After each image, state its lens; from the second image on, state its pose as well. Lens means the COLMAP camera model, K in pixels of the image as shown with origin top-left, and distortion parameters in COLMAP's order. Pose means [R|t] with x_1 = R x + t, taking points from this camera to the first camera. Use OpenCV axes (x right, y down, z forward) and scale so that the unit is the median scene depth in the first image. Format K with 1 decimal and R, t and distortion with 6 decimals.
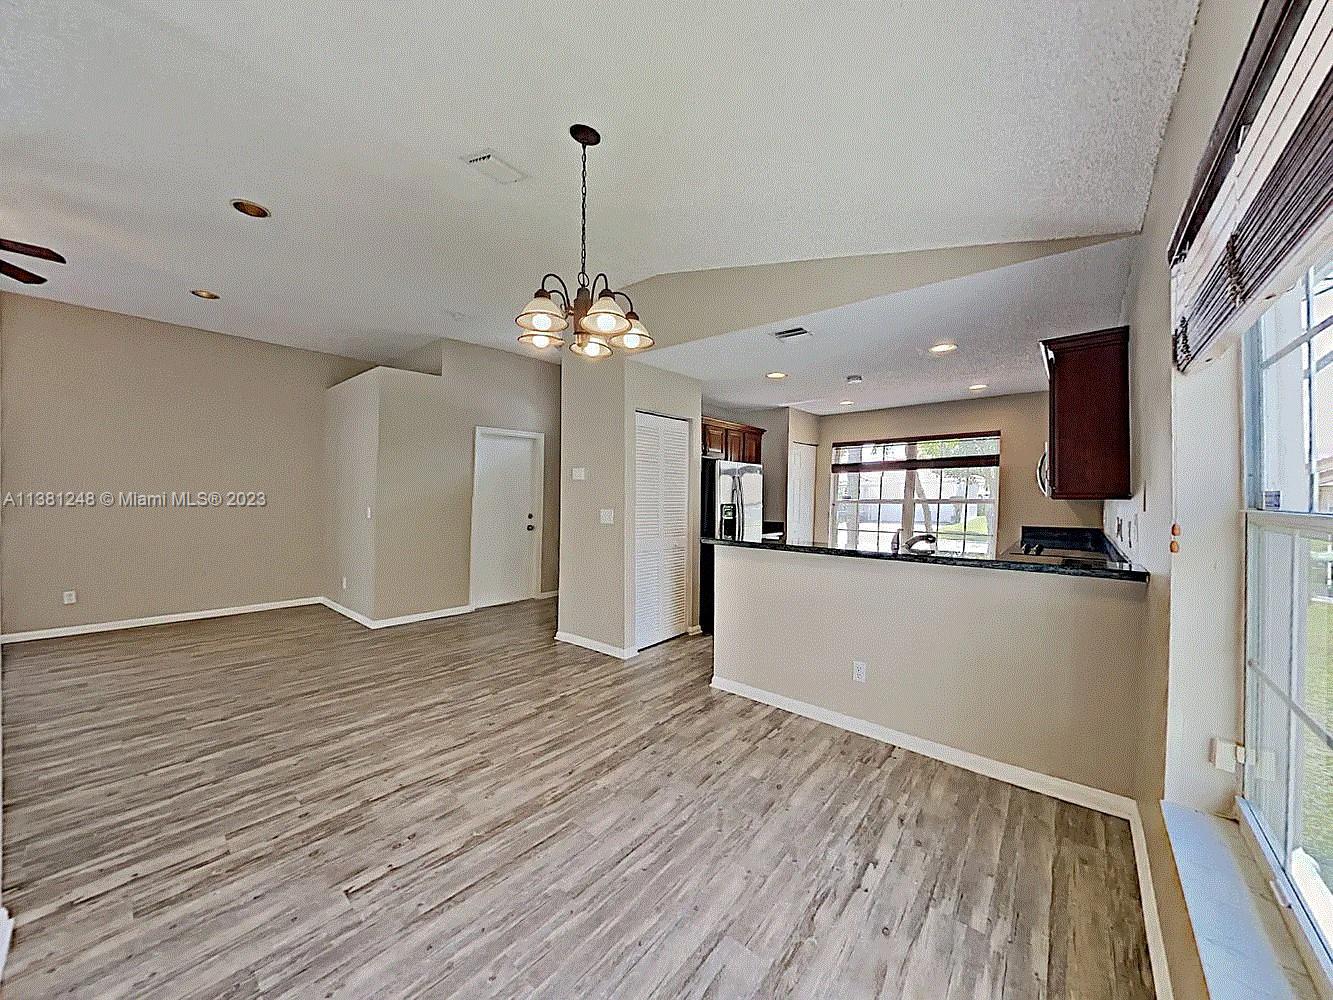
lens RADIAL K [[484.5, 0, 655.0], [0, 484.5, 499.1], [0, 0, 1]] dist [-0.013711, -0.000022]
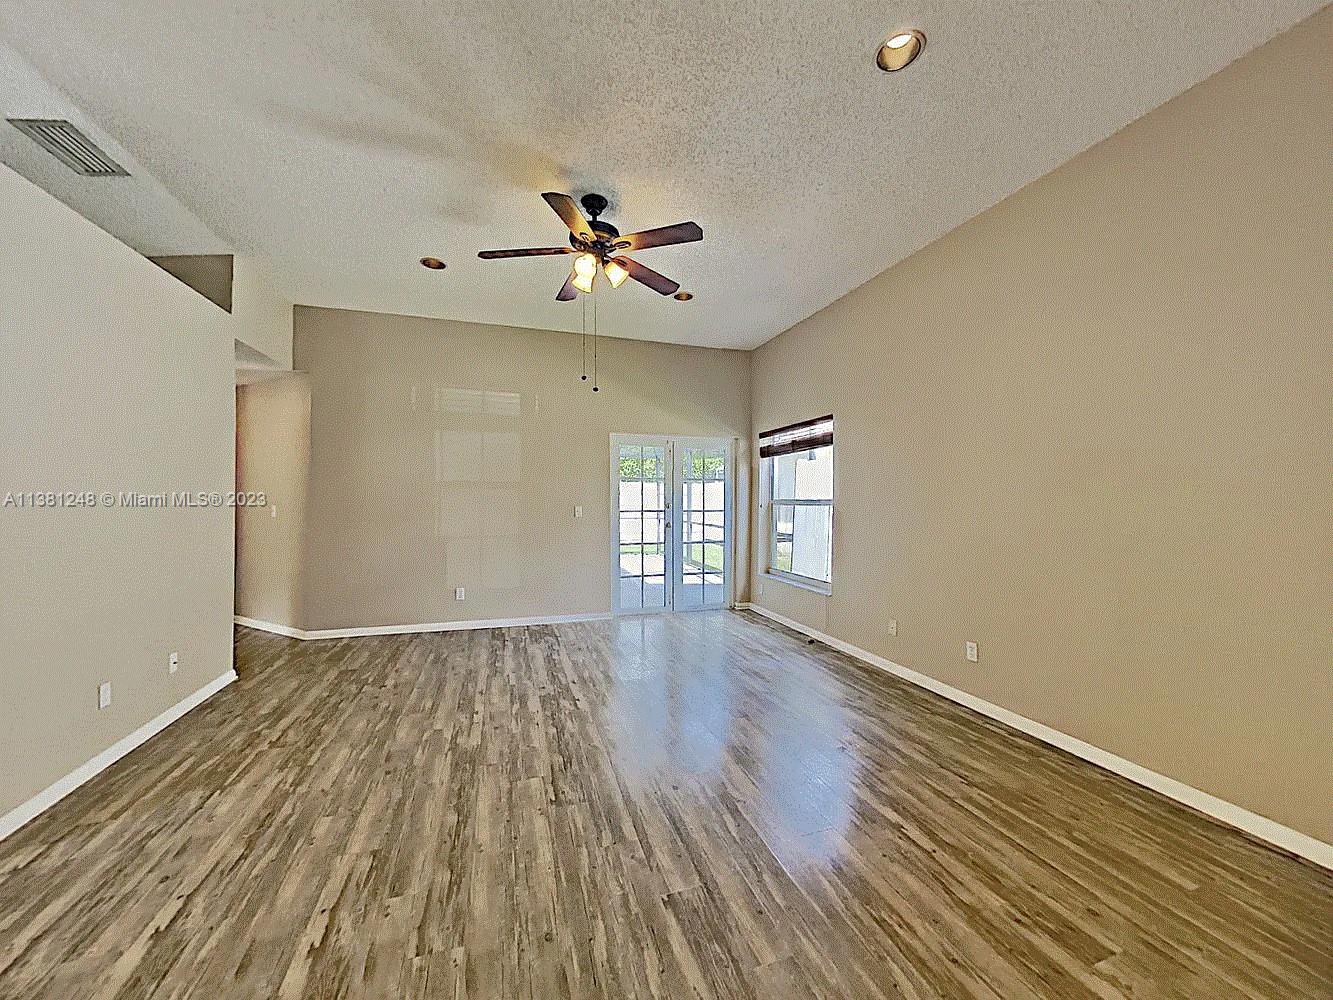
lens RADIAL K [[484.5, 0, 655.0], [0, 484.5, 499.1], [0, 0, 1]] dist [-0.013711, -0.000022]
pose [[-0.517964, -0.005082, -0.855387, -0.424088], [-0.006003, 0.999979, -0.002306, -0.004299], [0.855381, 0.003940, -0.517984, 0.994376]]
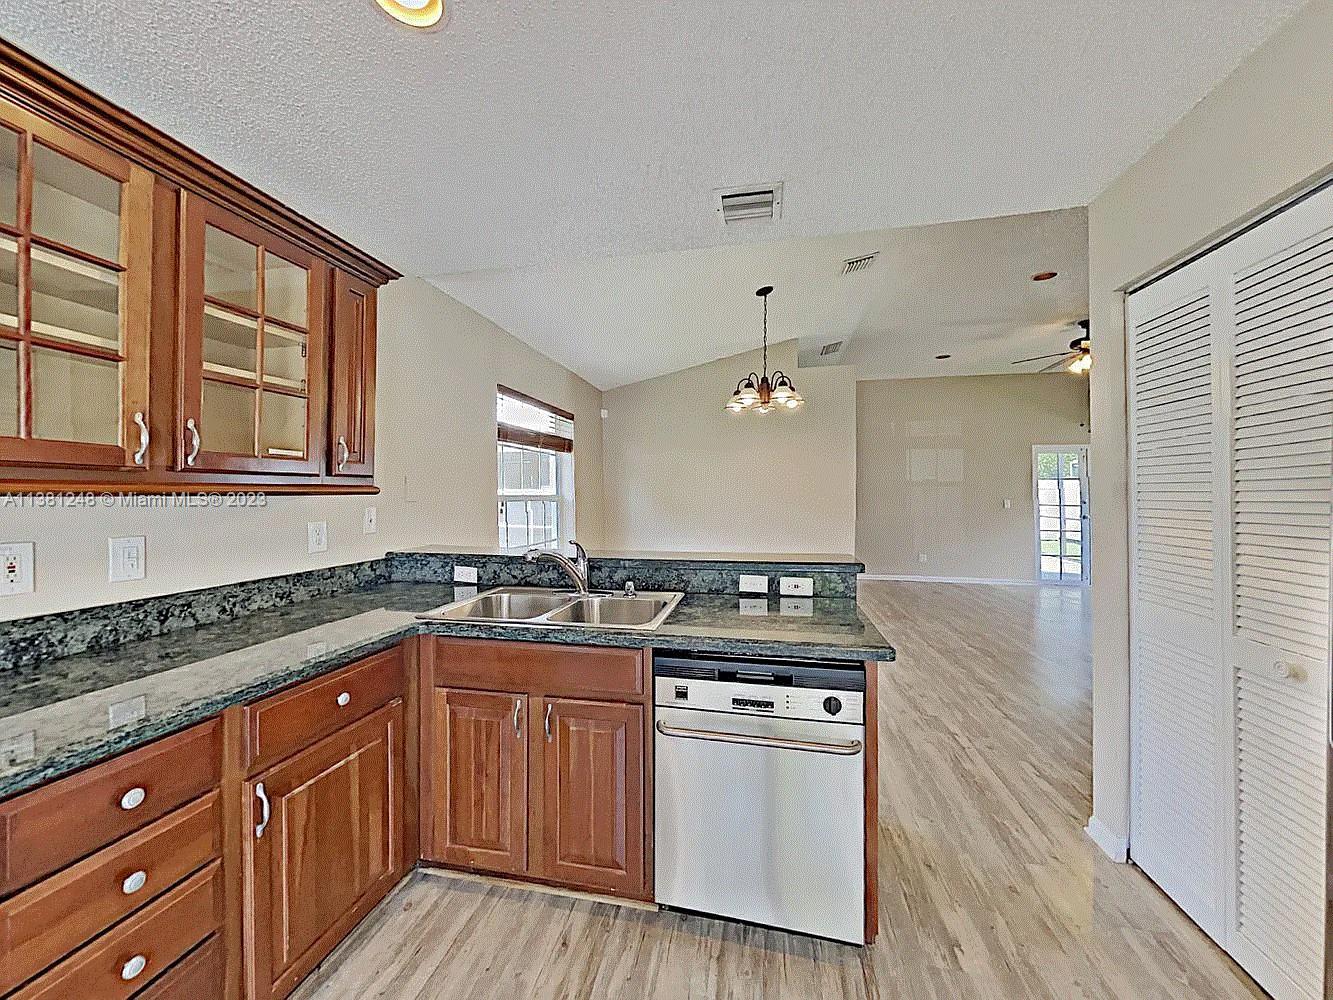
lens RADIAL K [[501.1, 0, 667.8], [0, 501.1, 499.6], [0, 0, 1]] dist [0.000170, -0.000243]
pose [[-0.865099, -0.000225, -0.501601, 0.487893], [-0.006942, 0.999909, 0.011525, -0.002387], [0.501553, 0.013452, -0.865022, 1.088618]]
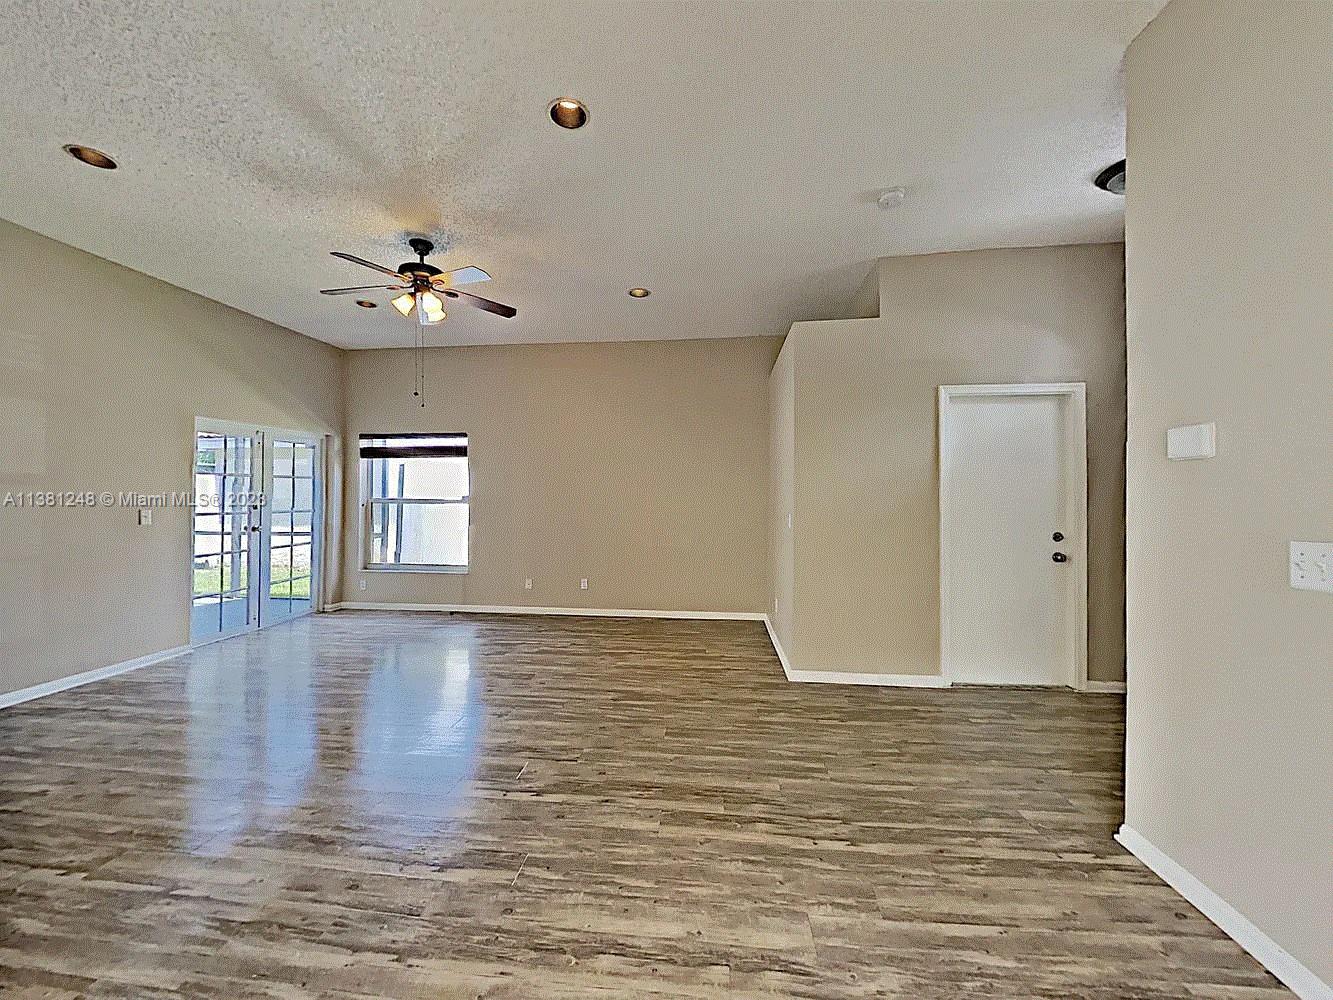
lens RADIAL K [[493.3, 0, 660.7], [0, 493.3, 488.1], [0, 0, 1]] dist [-0.009206, -0.000043]
pose [[0.577043, -0.015426, -0.816568, -0.088306], [-0.005675, 0.999722, -0.022896, -0.008788], [0.816694, 0.017846, 0.576795, 0.445767]]
